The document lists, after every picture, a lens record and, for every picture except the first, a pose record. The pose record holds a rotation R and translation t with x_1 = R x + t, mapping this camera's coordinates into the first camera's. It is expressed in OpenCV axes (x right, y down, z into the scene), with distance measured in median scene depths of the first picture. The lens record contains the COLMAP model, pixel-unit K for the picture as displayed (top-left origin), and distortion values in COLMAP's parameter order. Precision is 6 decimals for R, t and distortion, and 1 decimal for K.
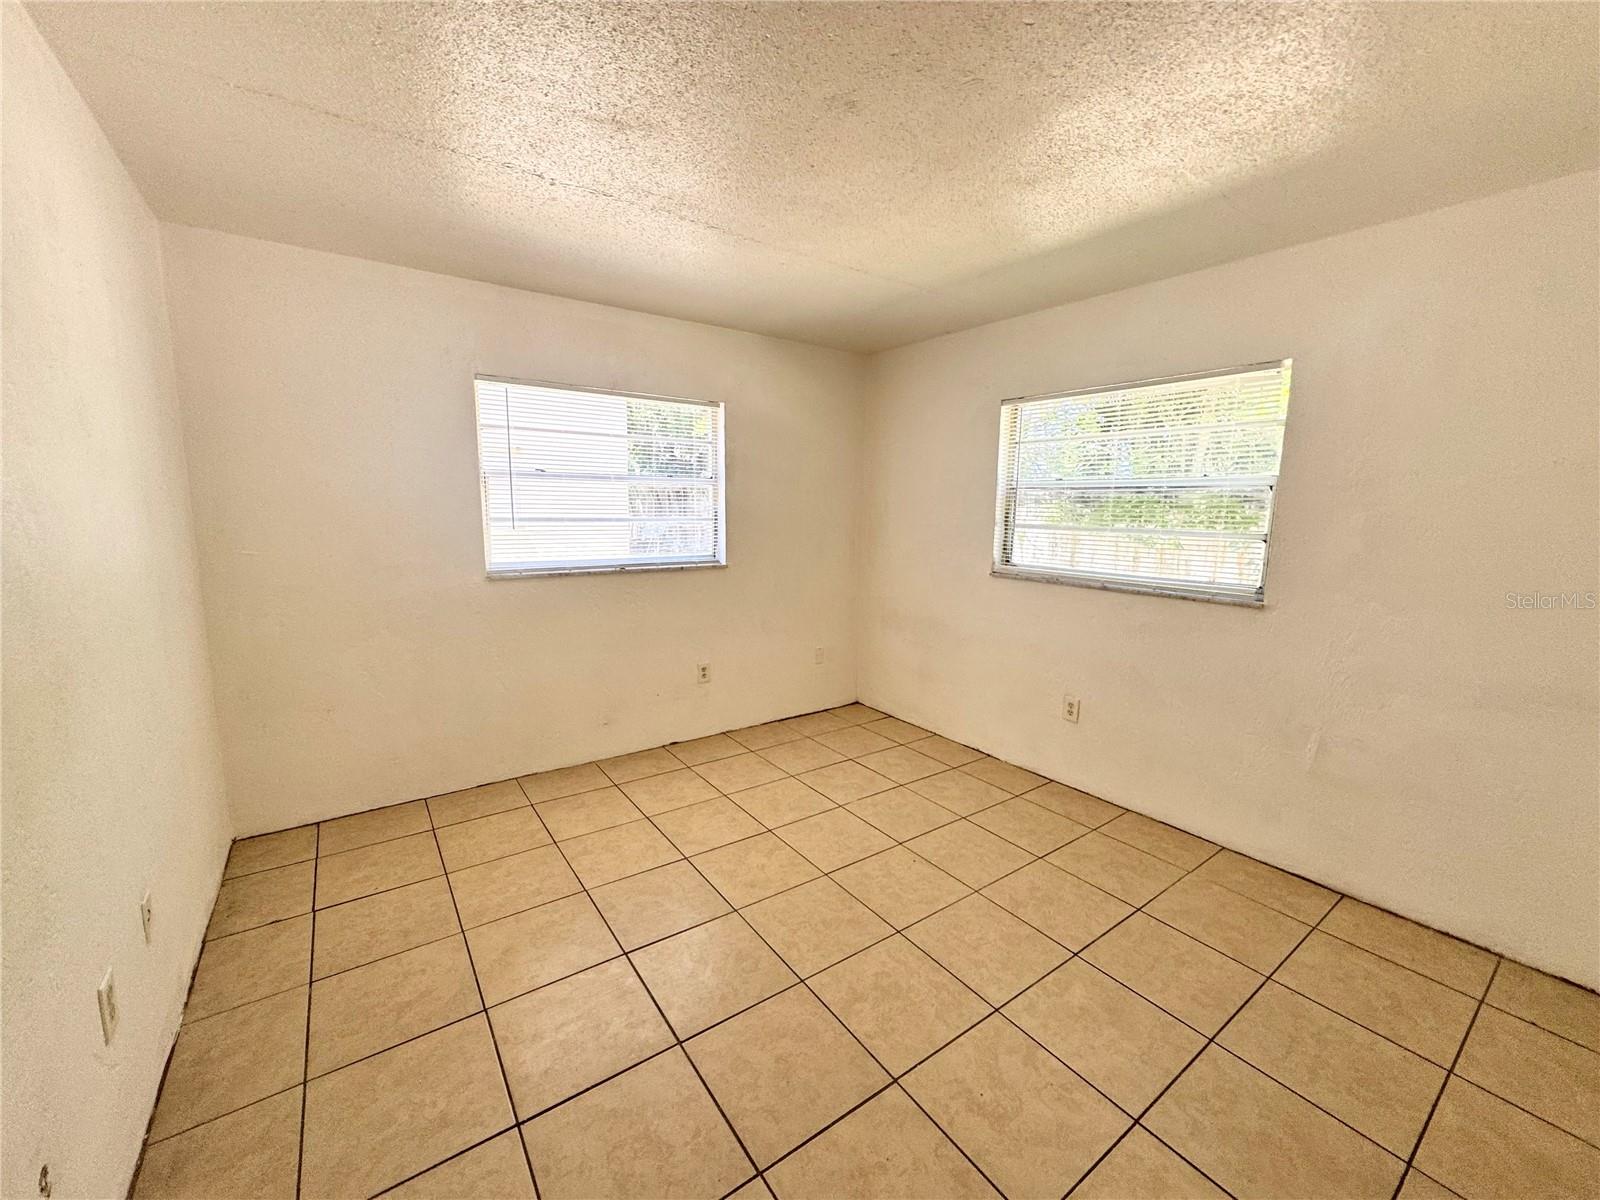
lens RADIAL K [[639.7, 0, 803.1], [0, 639.7, 600.2], [0, 0, 1]] dist [-0.000511, -0.000325]
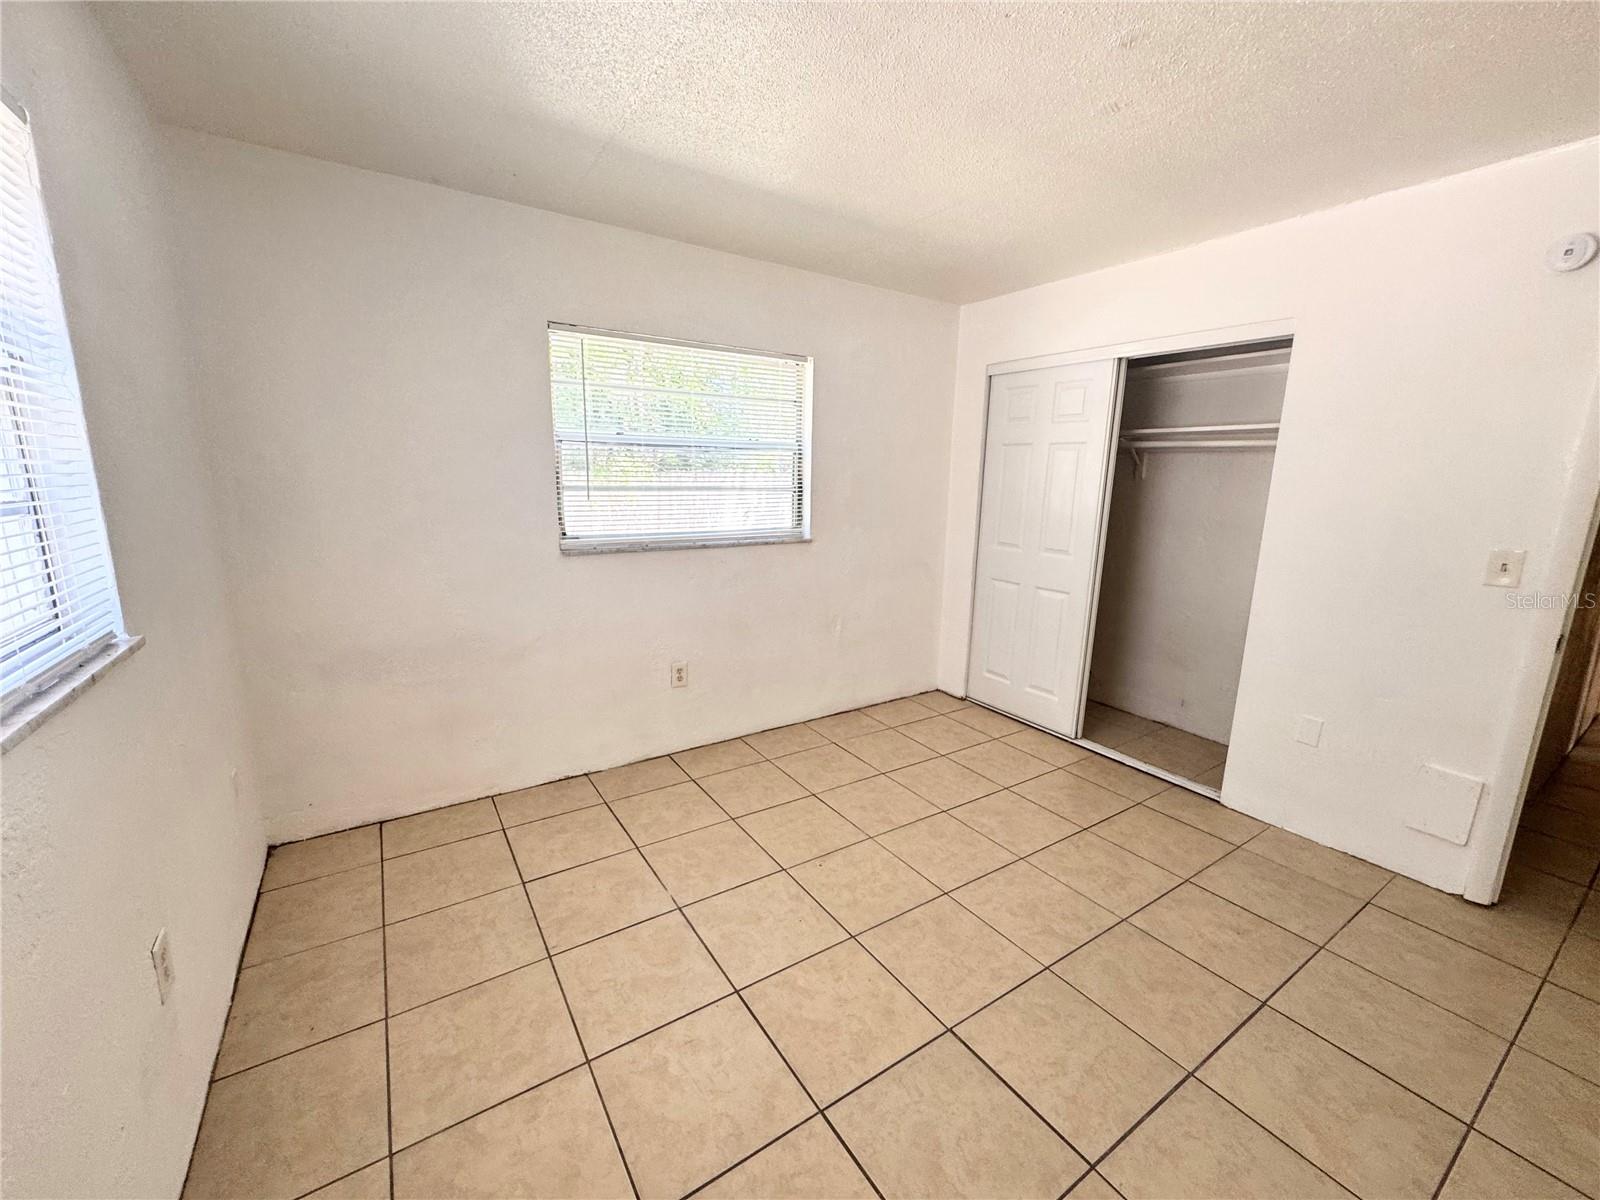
lens RADIAL K [[639.7, 0, 800.0], [0, 639.7, 594.7], [0, 0, 1]] dist [-0.000511, -0.000325]
pose [[0.037141, -0.199298, 0.979235, -0.545160], [0.129804, 0.972571, 0.193019, -0.121713], [-0.990844, 0.119940, 0.061992, 0.795669]]
